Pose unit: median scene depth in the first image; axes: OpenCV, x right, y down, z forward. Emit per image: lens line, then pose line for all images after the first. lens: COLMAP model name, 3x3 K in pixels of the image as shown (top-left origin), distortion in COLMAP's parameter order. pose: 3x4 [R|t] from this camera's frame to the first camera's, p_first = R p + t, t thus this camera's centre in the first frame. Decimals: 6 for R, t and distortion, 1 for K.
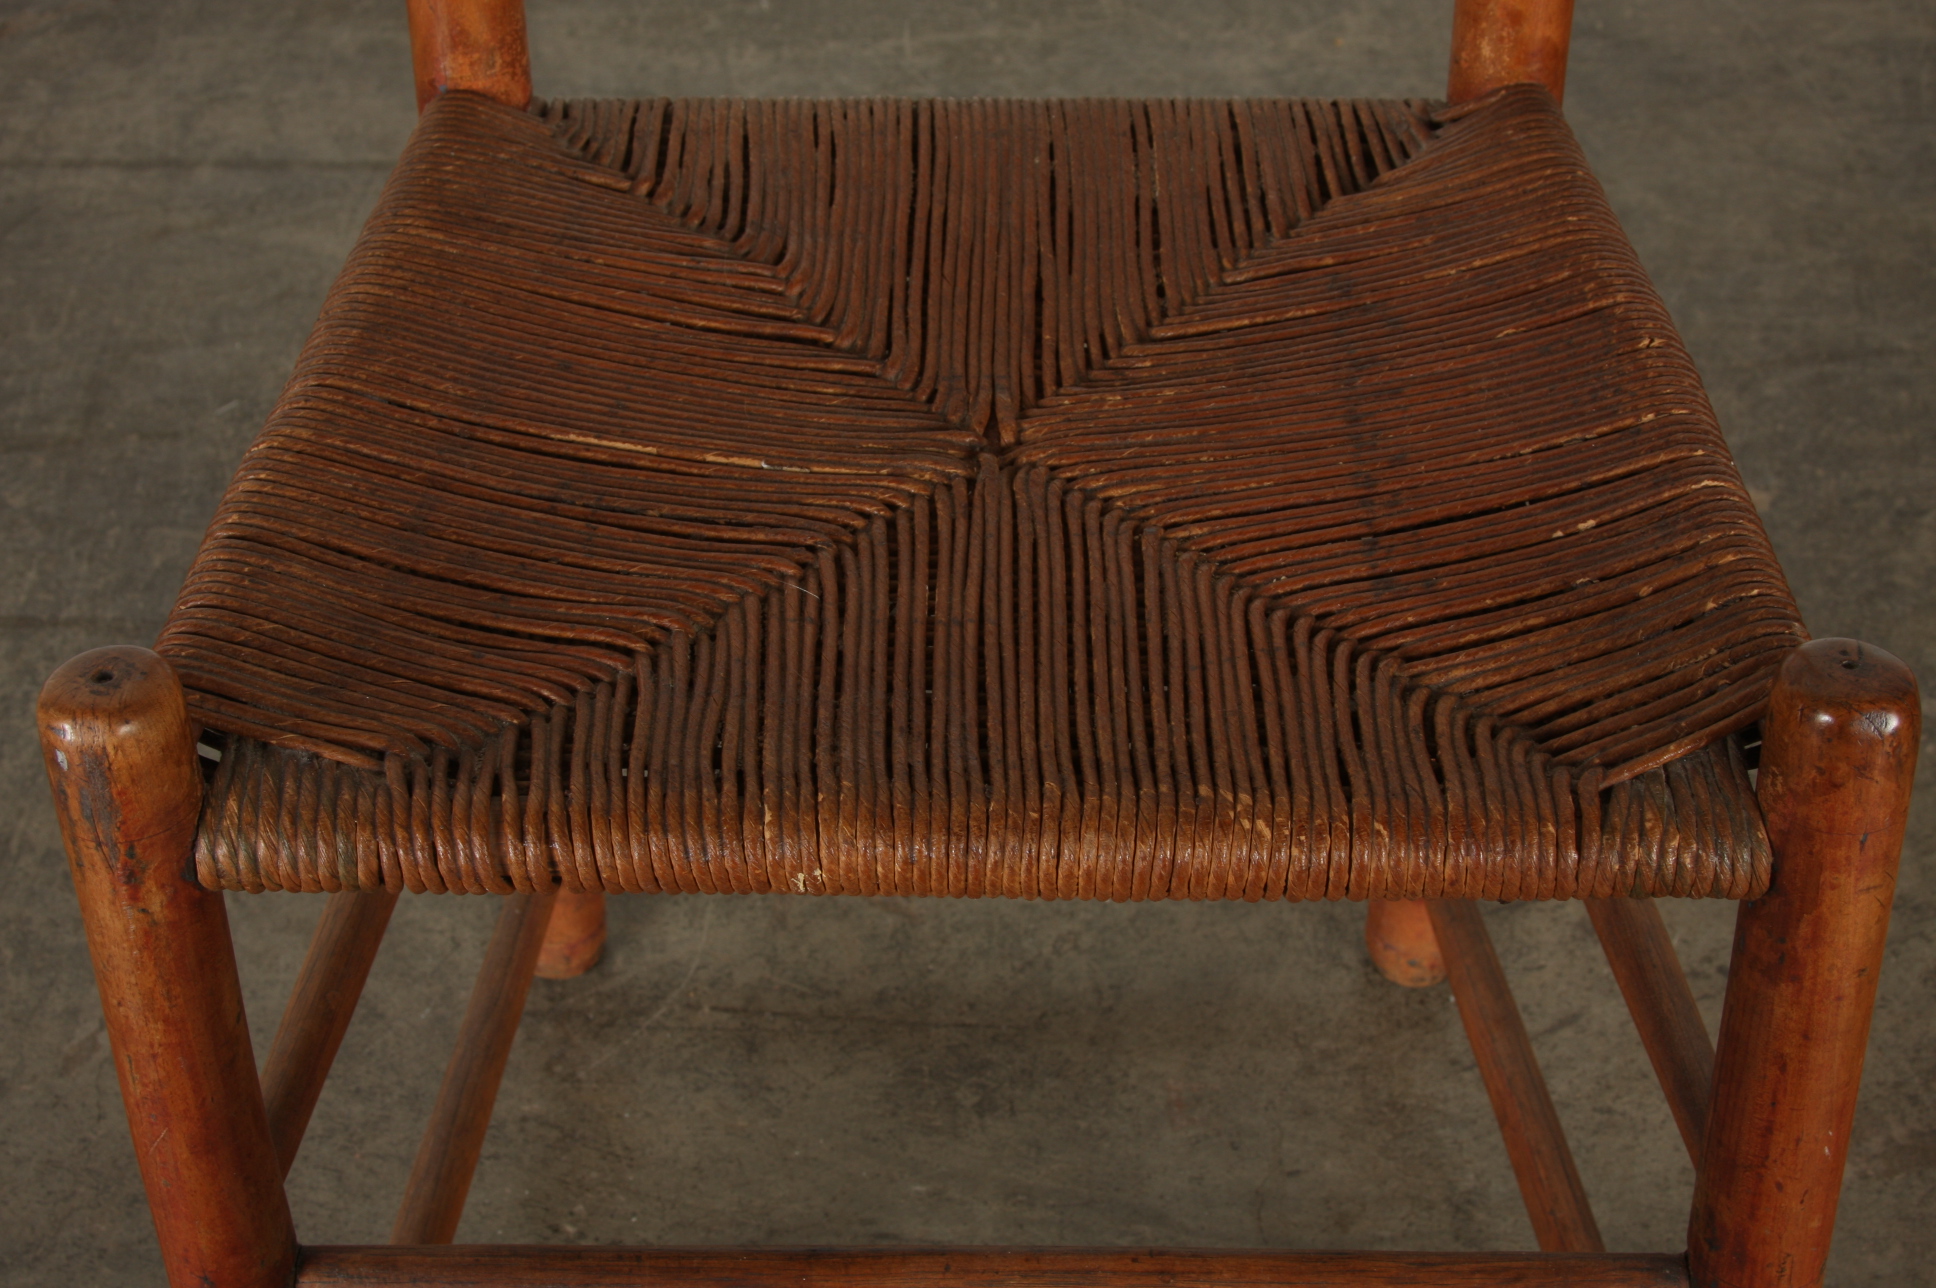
lens RADIAL K [[3446.6, 0, 967.6], [0, 3446.6, 645.9], [0, 0, 1]] dist [-0.027188, 0.000000]
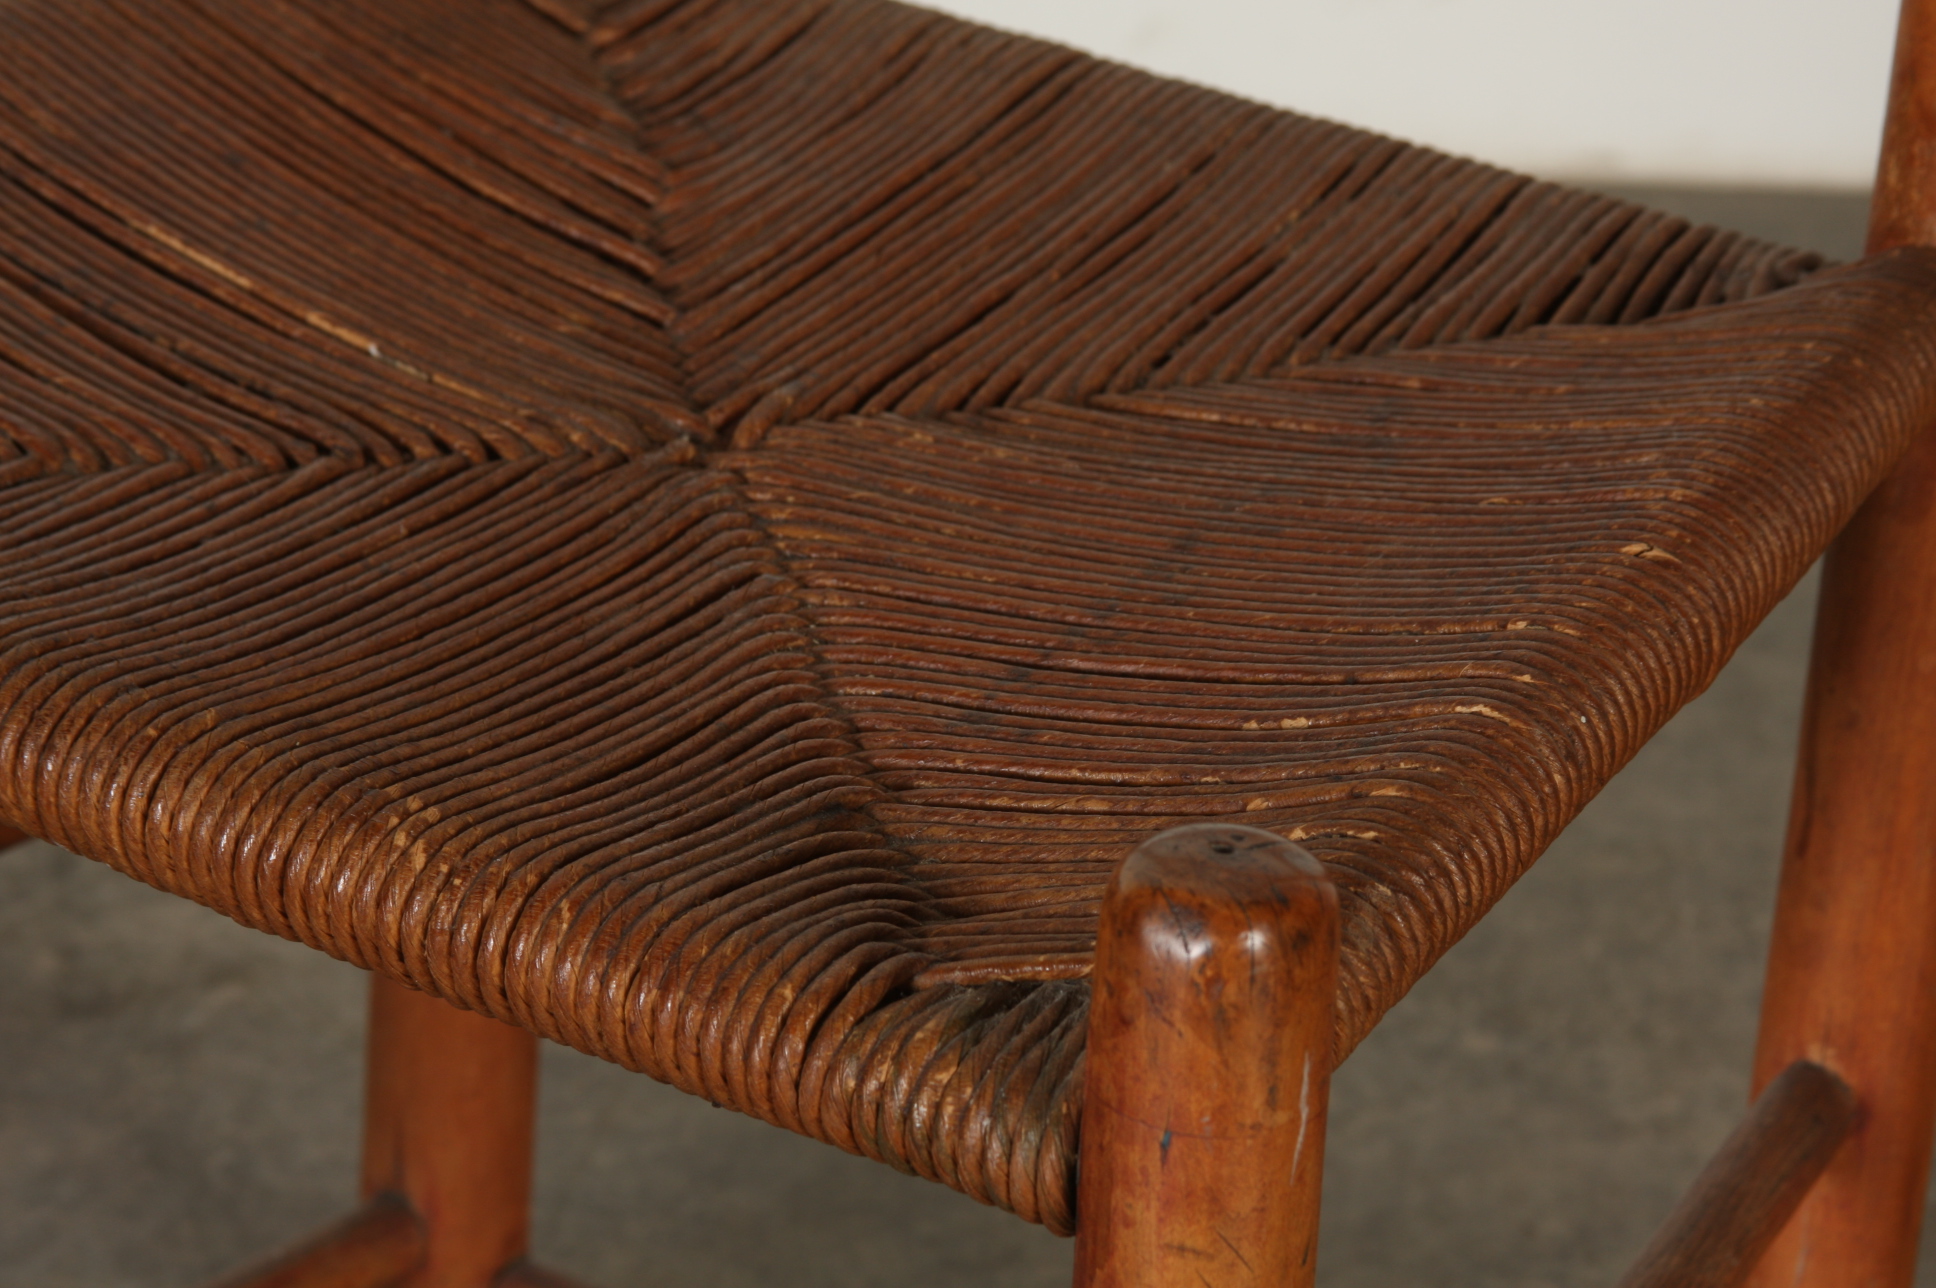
lens RADIAL K [[8095.6, 0, 967.9], [0, 8095.6, 644.5], [0, 0, 1]] dist [0.251997, 0.000000]
pose [[0.796963, 0.261227, -0.544619, 0.909654], [-0.399021, 0.904587, -0.150018, 0.188985], [0.453466, 0.336873, 0.825158, -0.195907]]
